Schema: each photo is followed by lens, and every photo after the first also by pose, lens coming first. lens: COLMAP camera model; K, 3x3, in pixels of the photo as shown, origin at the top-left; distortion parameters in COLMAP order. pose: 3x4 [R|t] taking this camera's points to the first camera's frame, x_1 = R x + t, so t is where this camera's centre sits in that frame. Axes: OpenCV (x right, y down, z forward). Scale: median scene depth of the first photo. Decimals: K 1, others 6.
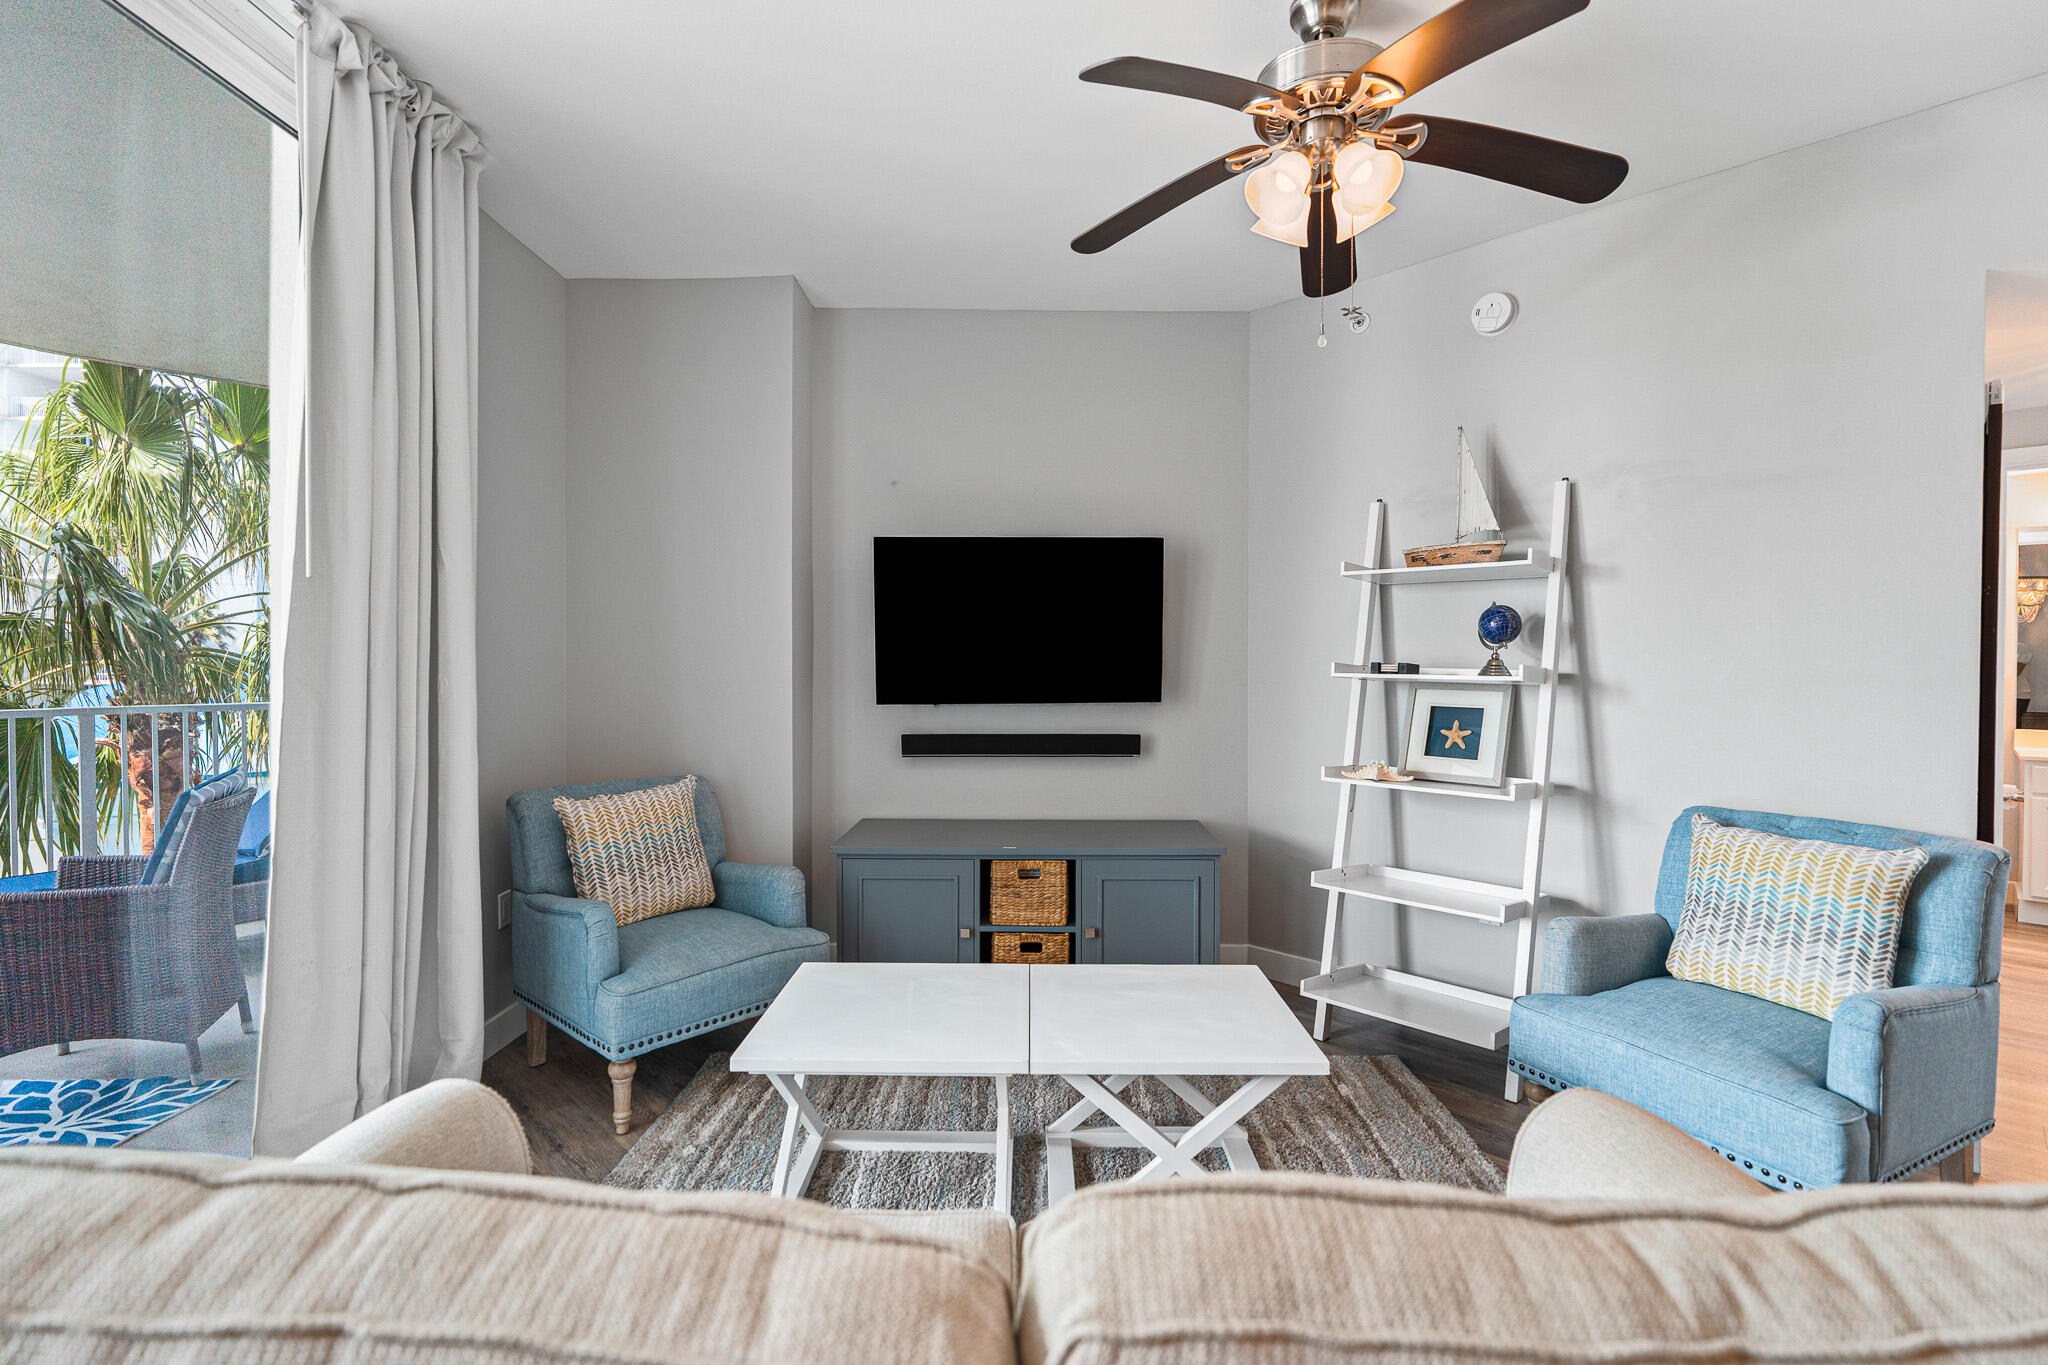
lens RADIAL K [[921.5, 0, 1021.4], [0, 921.5, 671.9], [0, 0, 1]] dist [-0.004743, -0.000048]
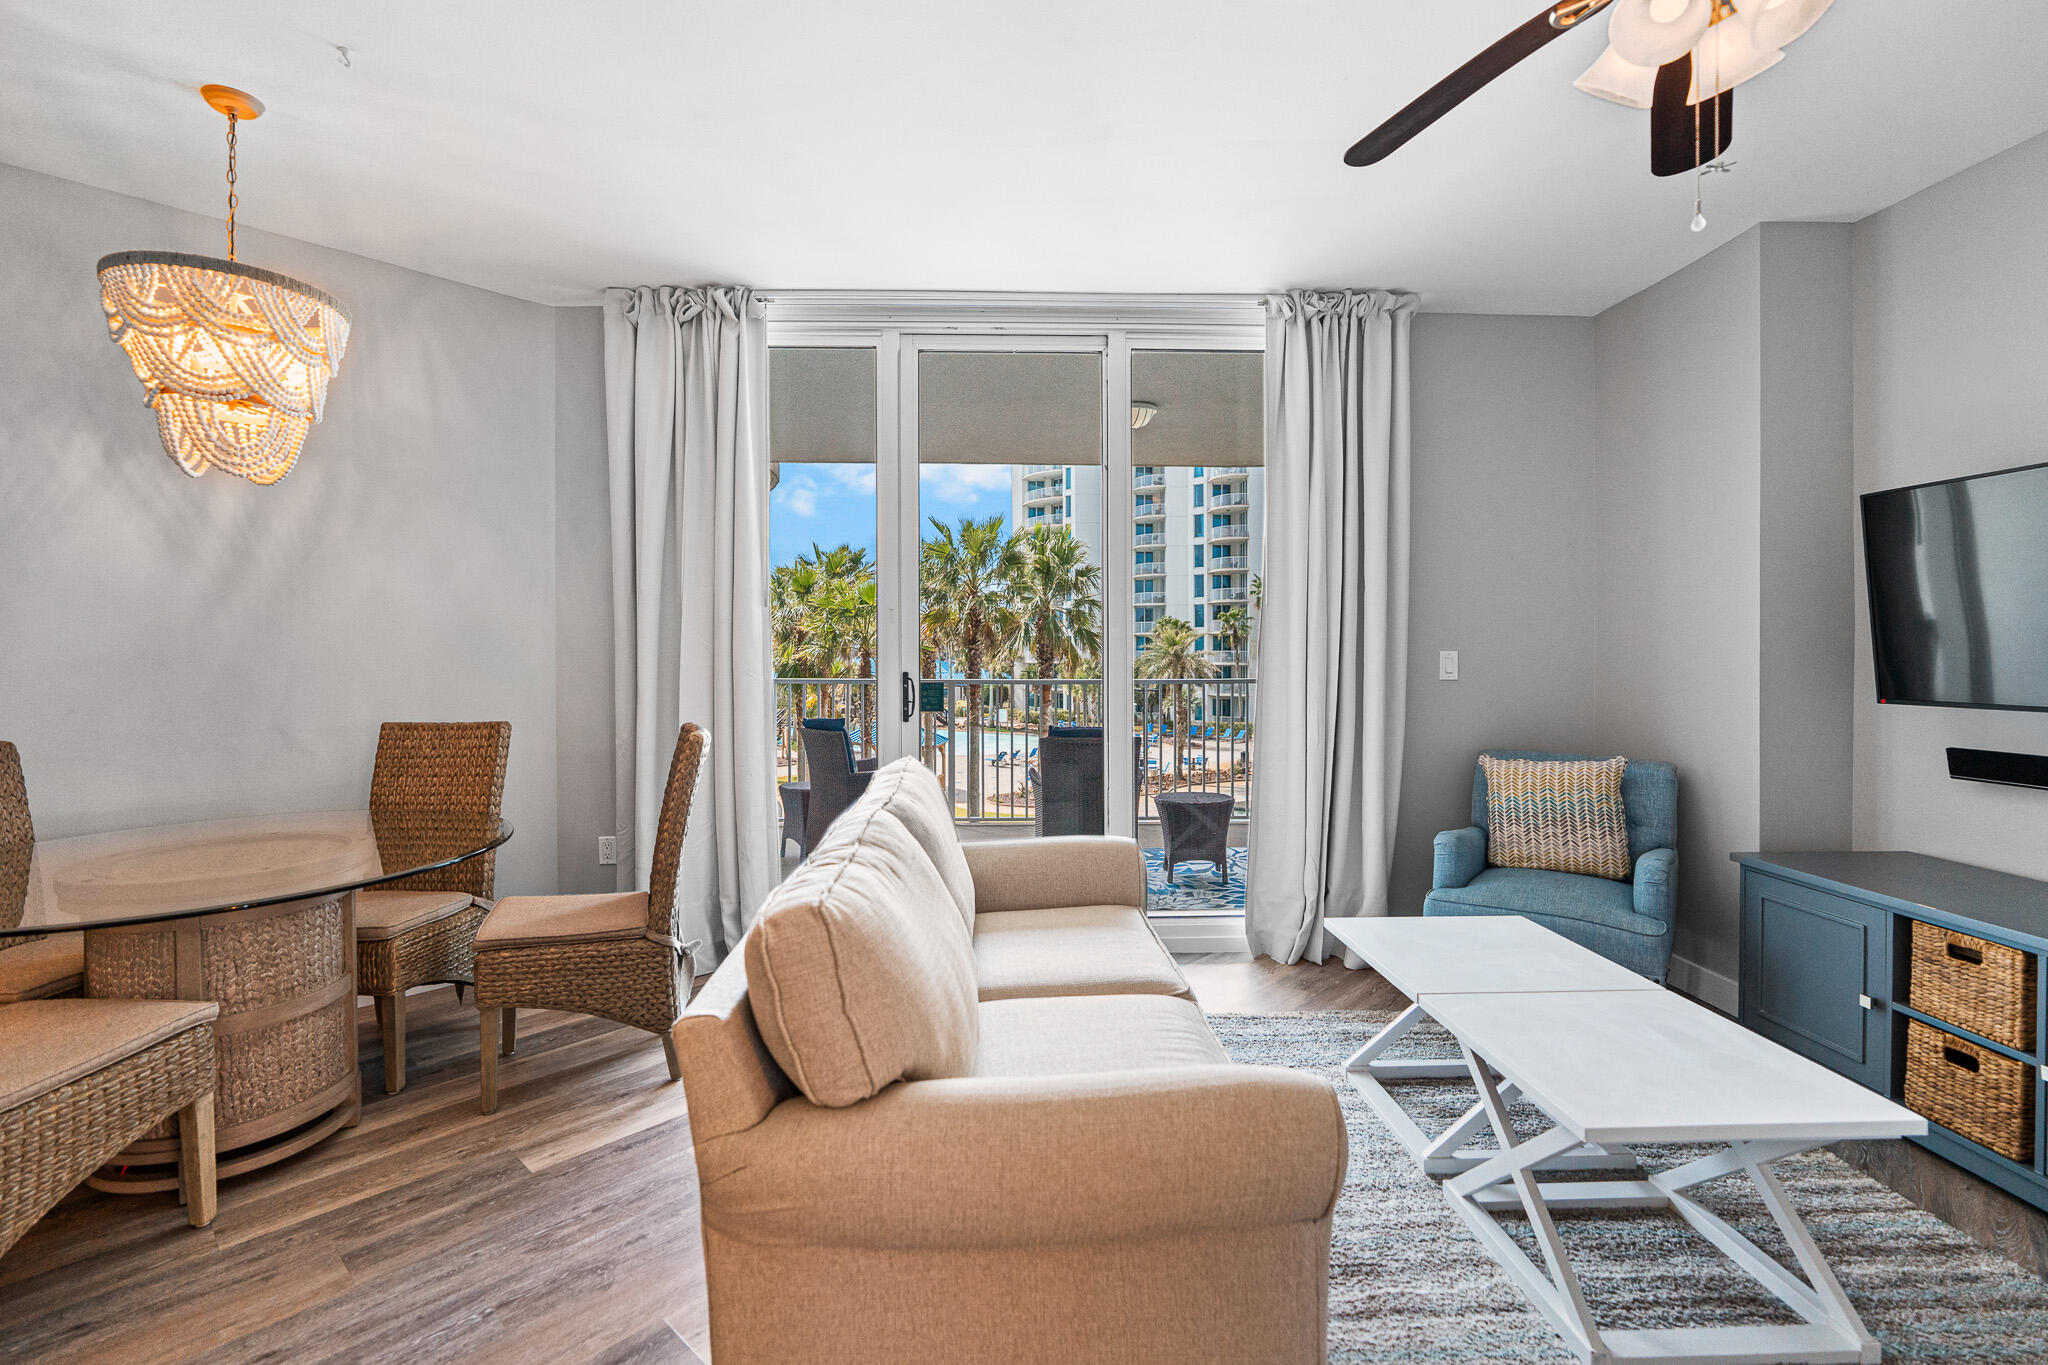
lens RADIAL K [[921.5, 0, 1017.2], [0, 921.5, 662.6], [0, 0, 1]] dist [-0.004743, -0.000048]
pose [[0.039095, 0.010725, -0.999178, 0.675106], [-0.007687, 0.999916, 0.010432, -0.001118], [0.999206, 0.007273, 0.039174, 0.263912]]
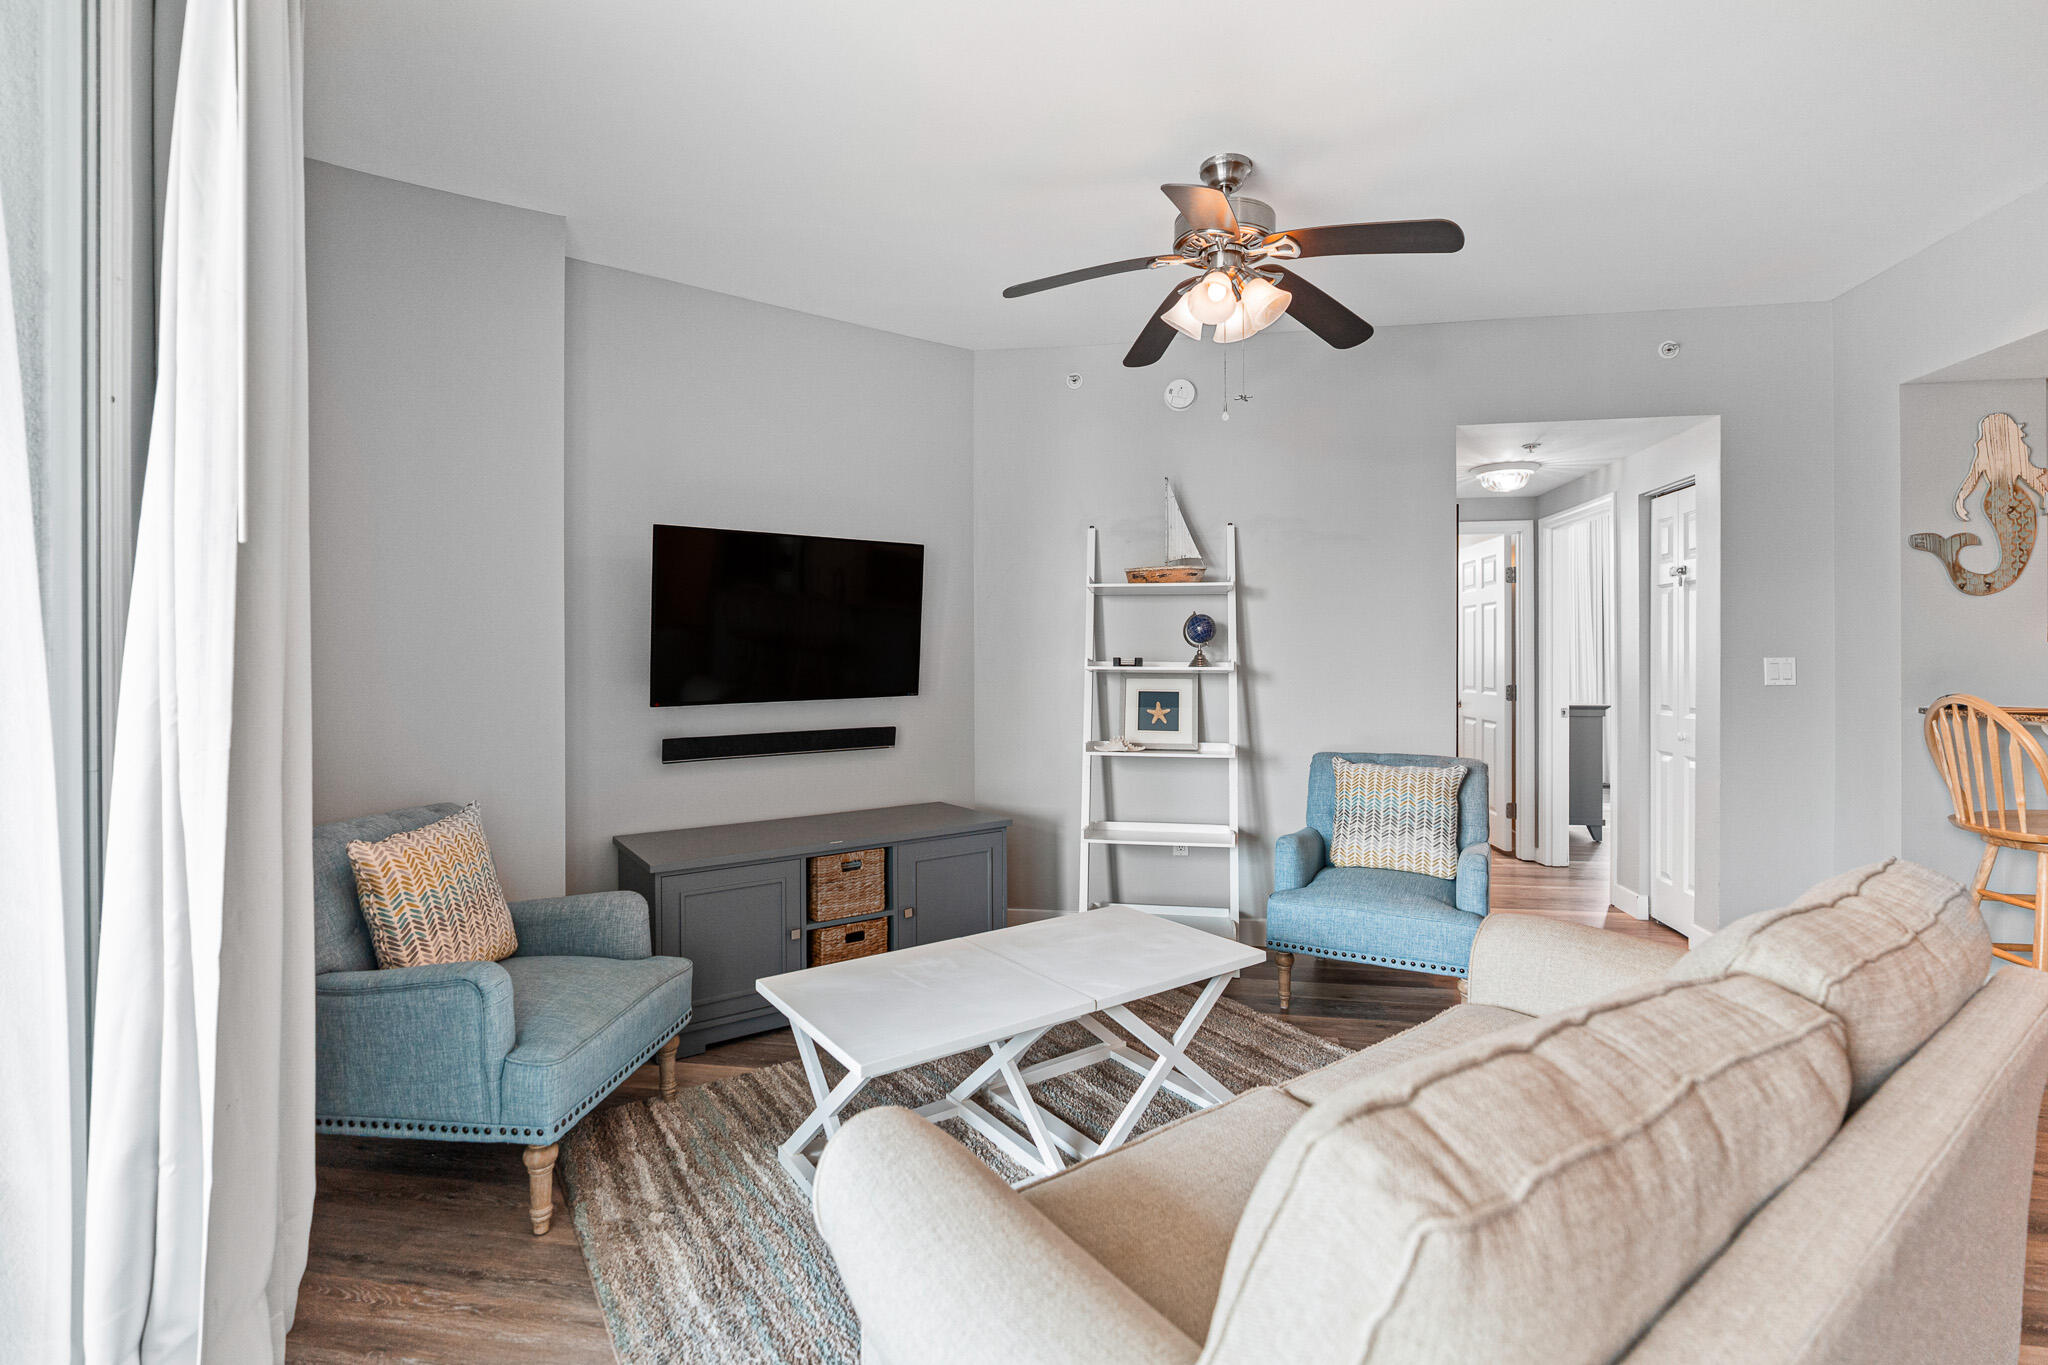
lens RADIAL K [[921.5, 0, 1009.2], [0, 921.5, 658.0], [0, 0, 1]] dist [-0.004743, -0.000048]
pose [[0.814628, -0.005653, 0.579956, -0.446667], [0.012108, 0.999900, -0.007260, -0.002198], [-0.579857, 0.012936, 0.814616, 0.062183]]
